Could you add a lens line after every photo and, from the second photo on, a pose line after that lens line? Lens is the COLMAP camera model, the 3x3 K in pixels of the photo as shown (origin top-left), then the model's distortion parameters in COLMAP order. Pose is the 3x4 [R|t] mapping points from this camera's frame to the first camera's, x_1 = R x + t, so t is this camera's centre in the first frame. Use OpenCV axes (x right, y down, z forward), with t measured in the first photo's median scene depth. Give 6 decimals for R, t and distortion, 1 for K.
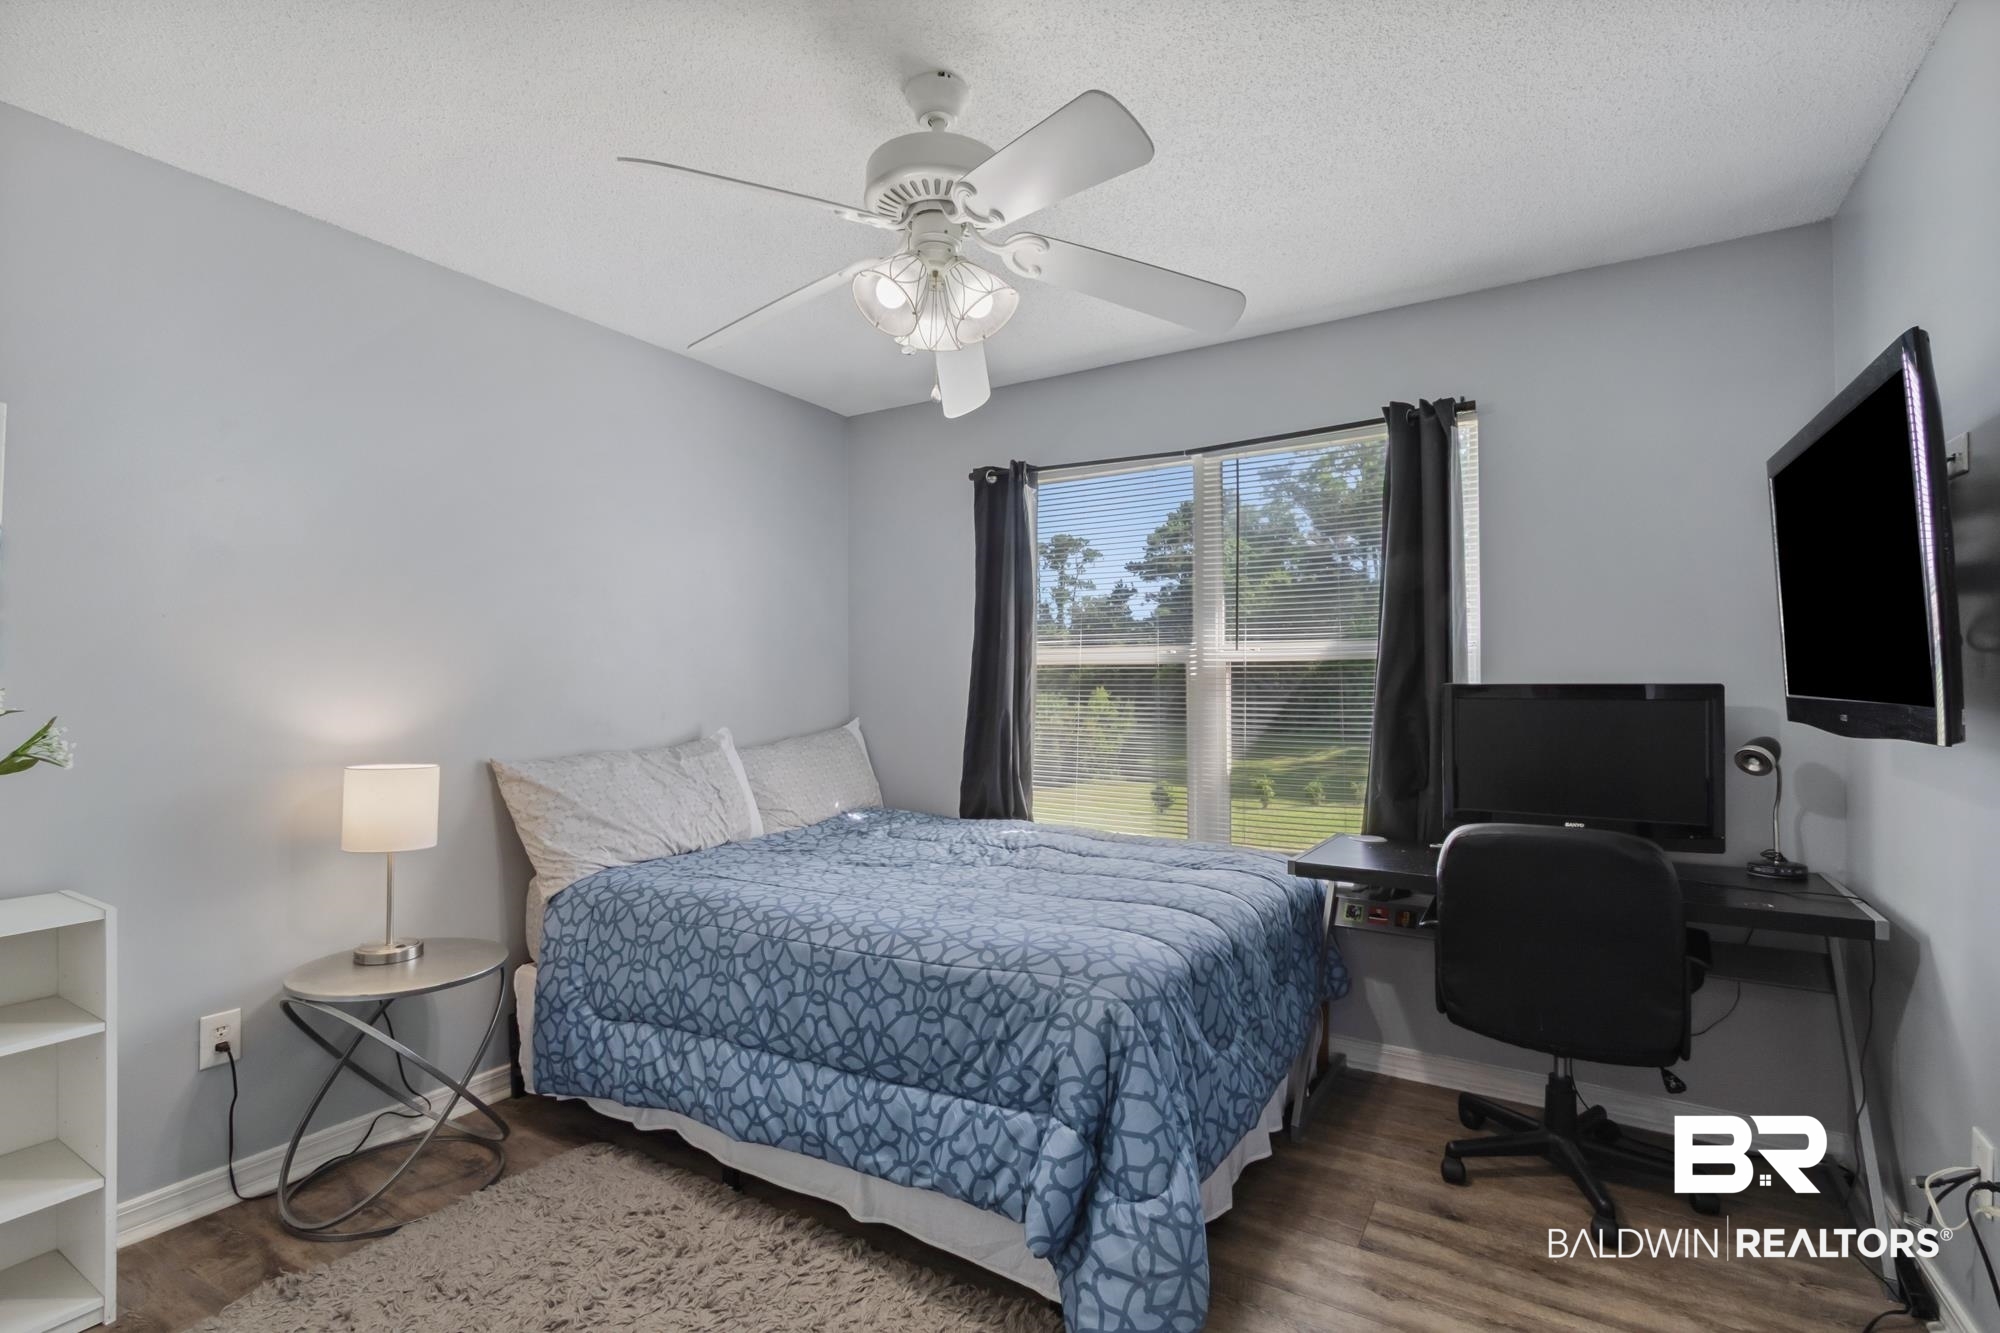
lens RADIAL K [[899.0, 0, 1000.6], [0, 899.0, 676.4], [0, 0, 1]] dist [0.003542, 0.000552]
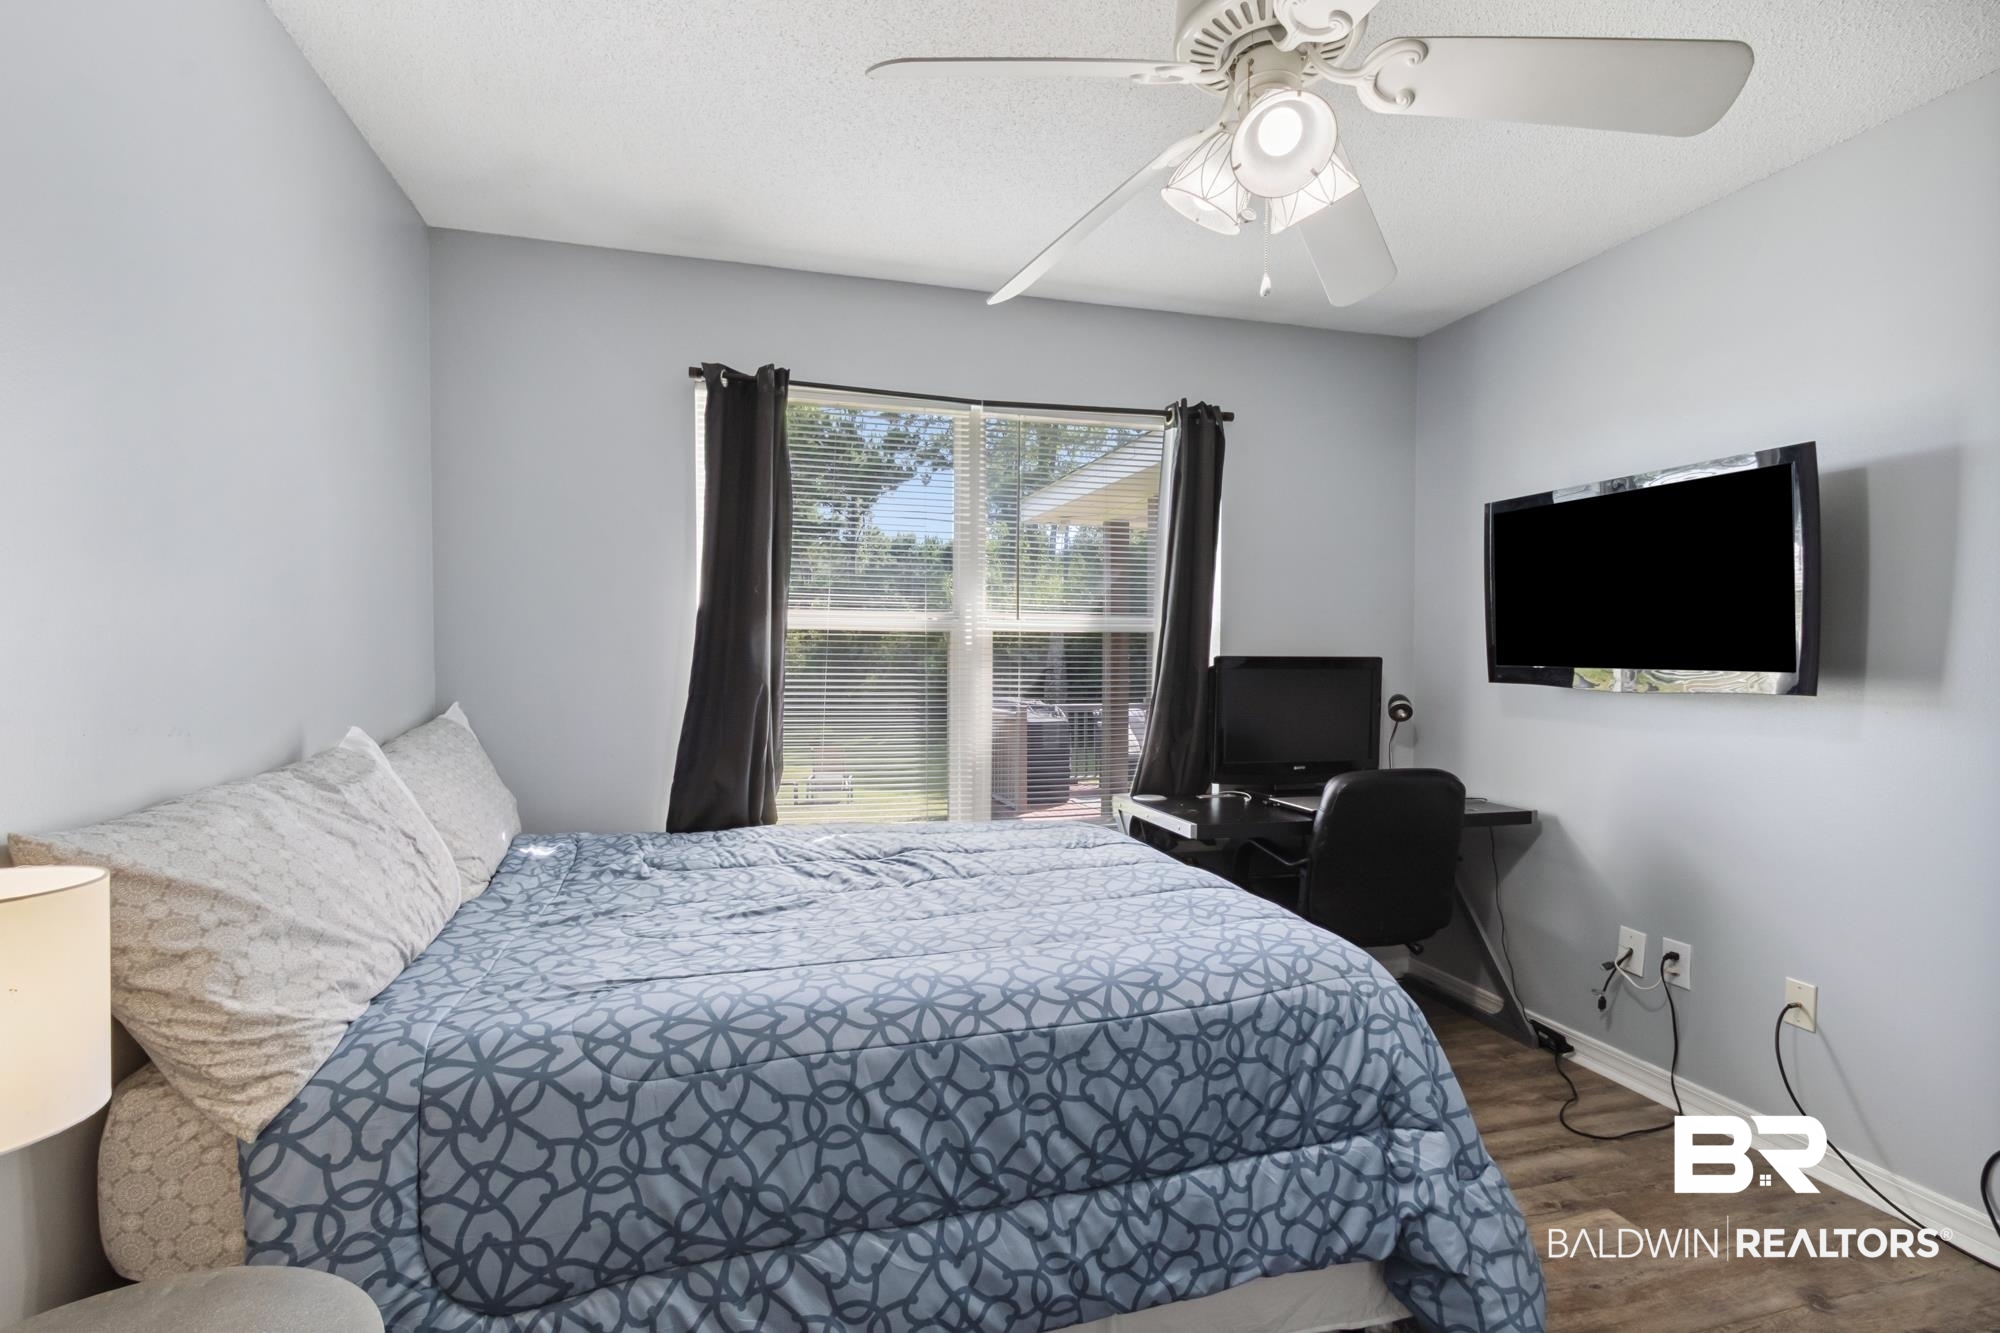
lens RADIAL K [[906.6, 0, 988.5], [0, 906.6, 677.3], [0, 0, 1]] dist [0.003548, -0.000197]
pose [[0.694361, -0.010654, 0.719548, -0.740757], [-0.012213, 0.999572, 0.026587, 0.009767], [-0.719524, -0.027249, 0.693933, 0.558316]]
